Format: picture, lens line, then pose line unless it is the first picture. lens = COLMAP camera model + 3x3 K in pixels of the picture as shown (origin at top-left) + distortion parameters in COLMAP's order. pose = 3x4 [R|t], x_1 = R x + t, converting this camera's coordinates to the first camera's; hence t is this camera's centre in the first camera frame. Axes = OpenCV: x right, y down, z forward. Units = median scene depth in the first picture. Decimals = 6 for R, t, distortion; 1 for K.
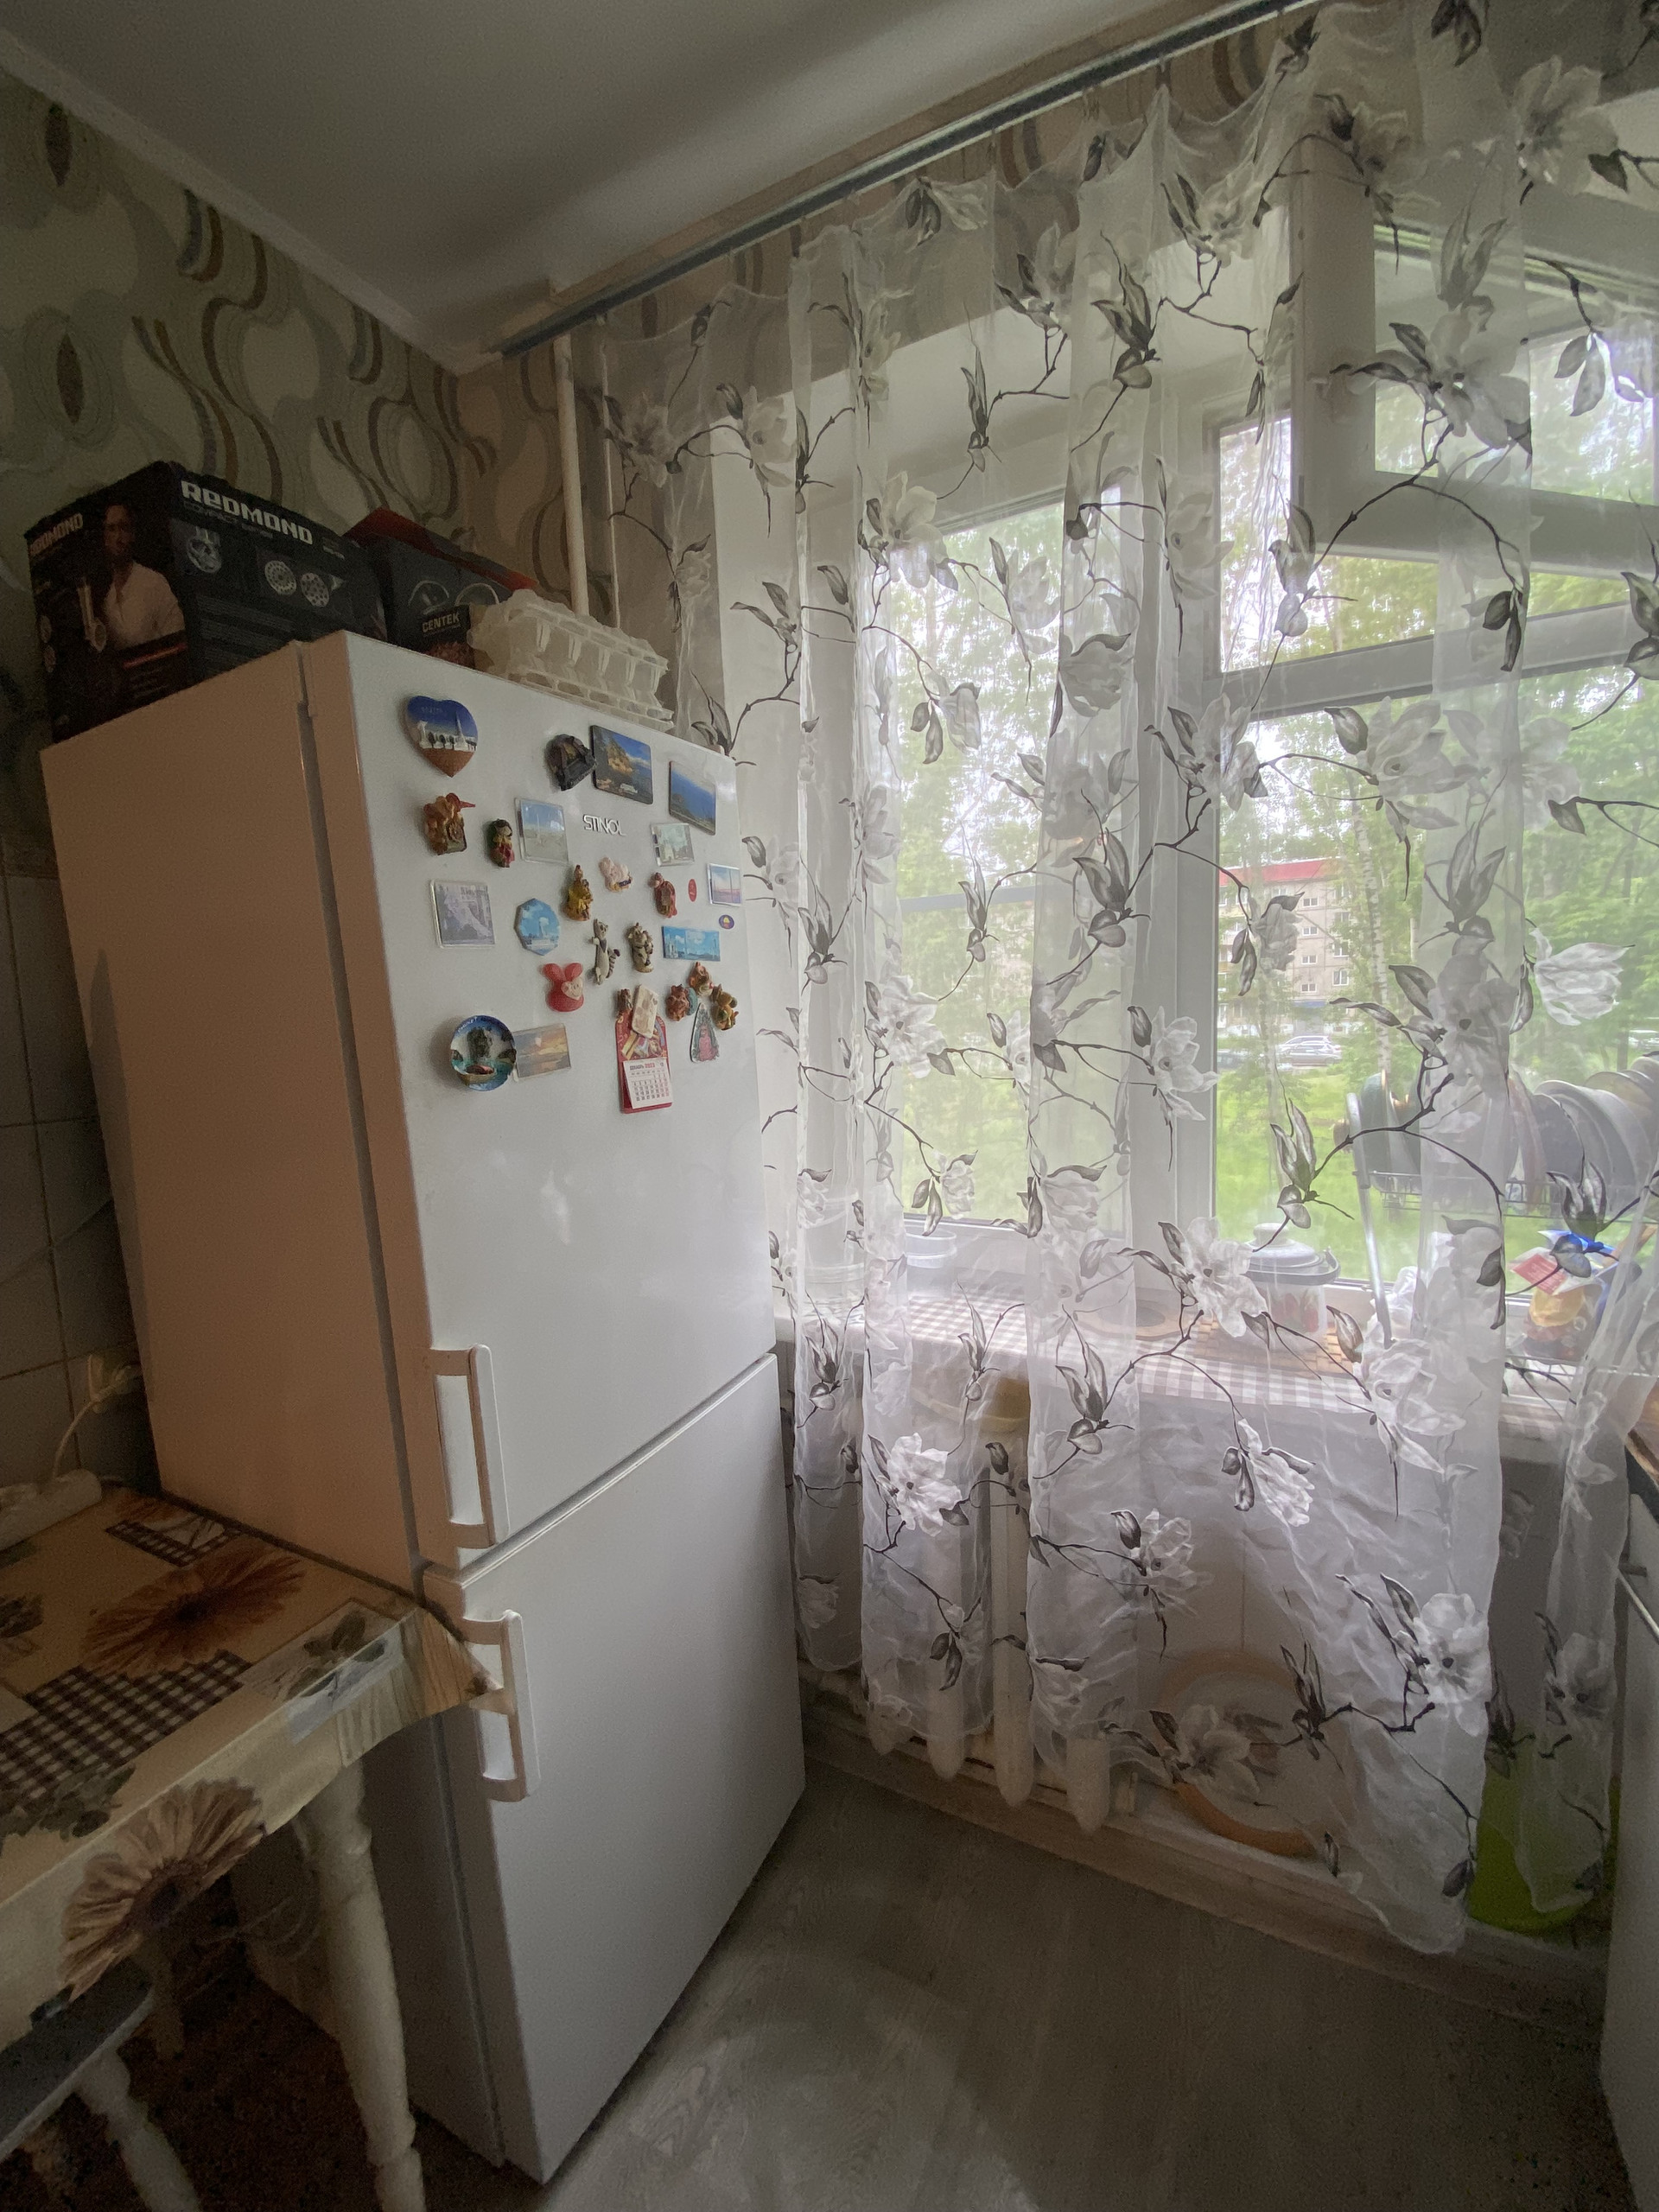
lens RADIAL K [[895.2, 0, 829.3], [0, 895.2, 1105.2], [0, 0, 1]] dist [-0.003571, -0.001608]
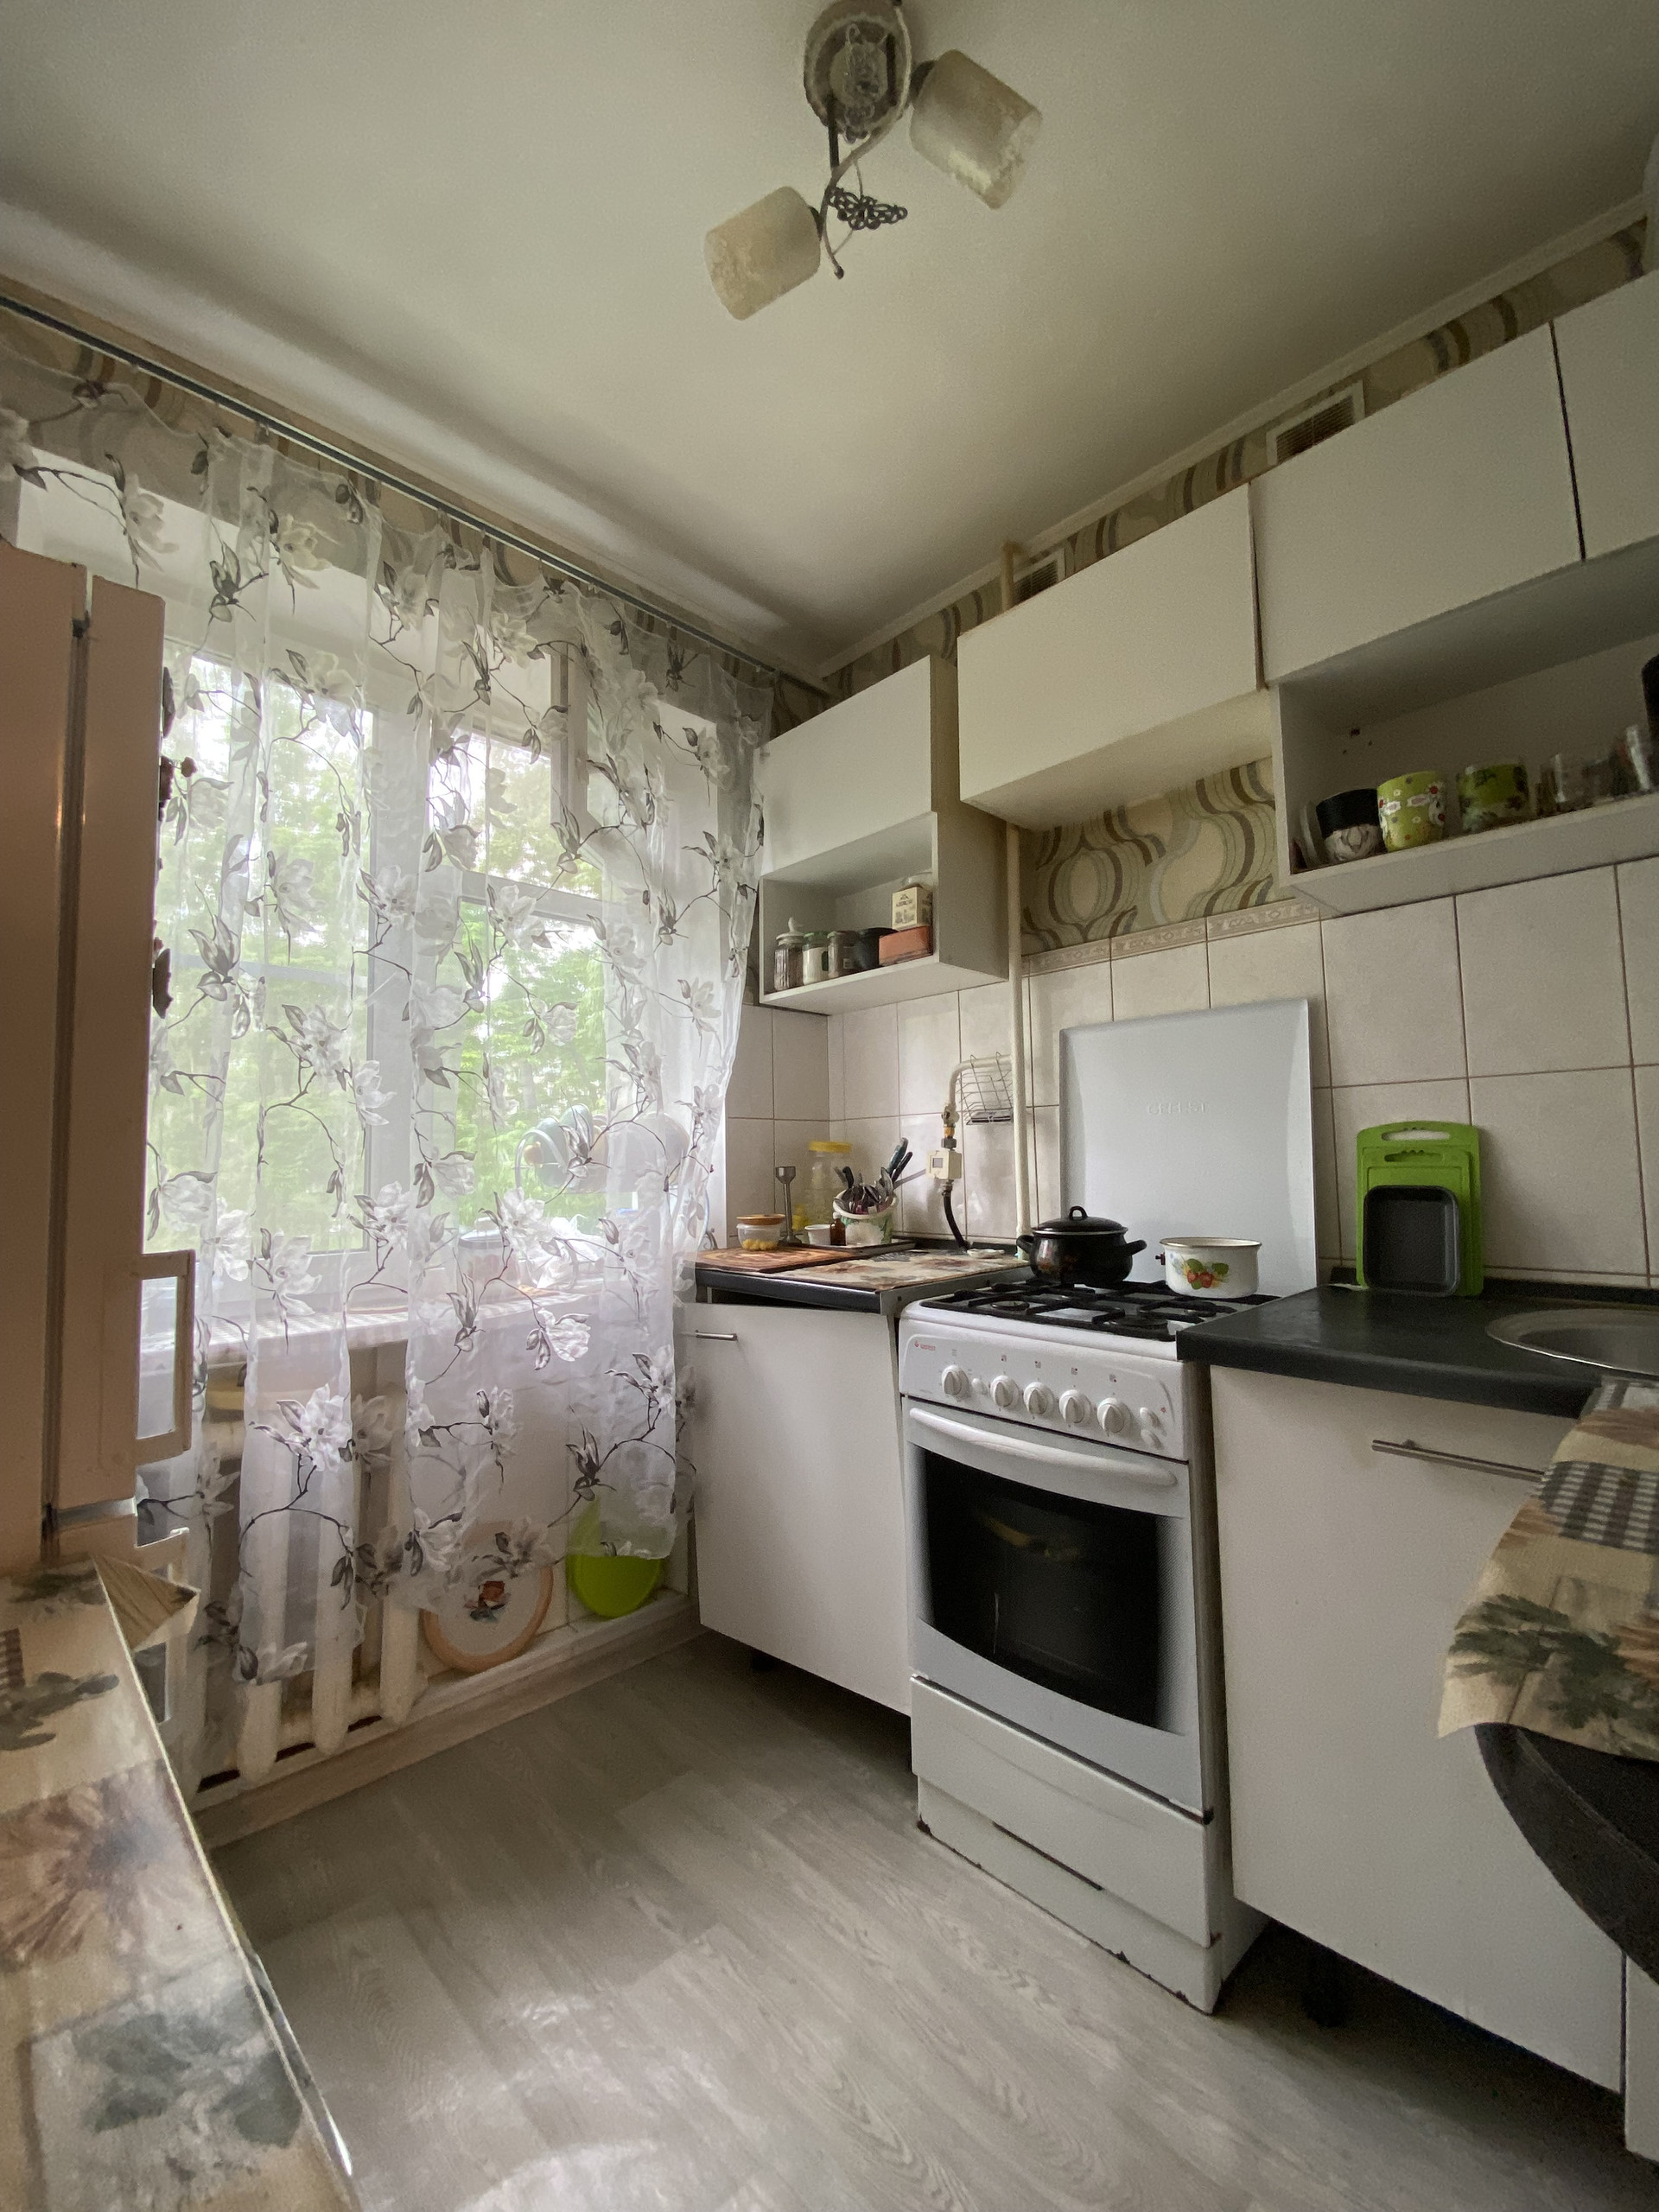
lens RADIAL K [[895.2, 0, 823.5], [0, 895.2, 1108.2], [0, 0, 1]] dist [-0.003571, -0.001608]
pose [[0.319742, 0.101795, 0.942021, -0.916734], [0.103525, 0.984507, -0.141525, 0.263800], [-0.941832, 0.142774, 0.304249, -0.037101]]
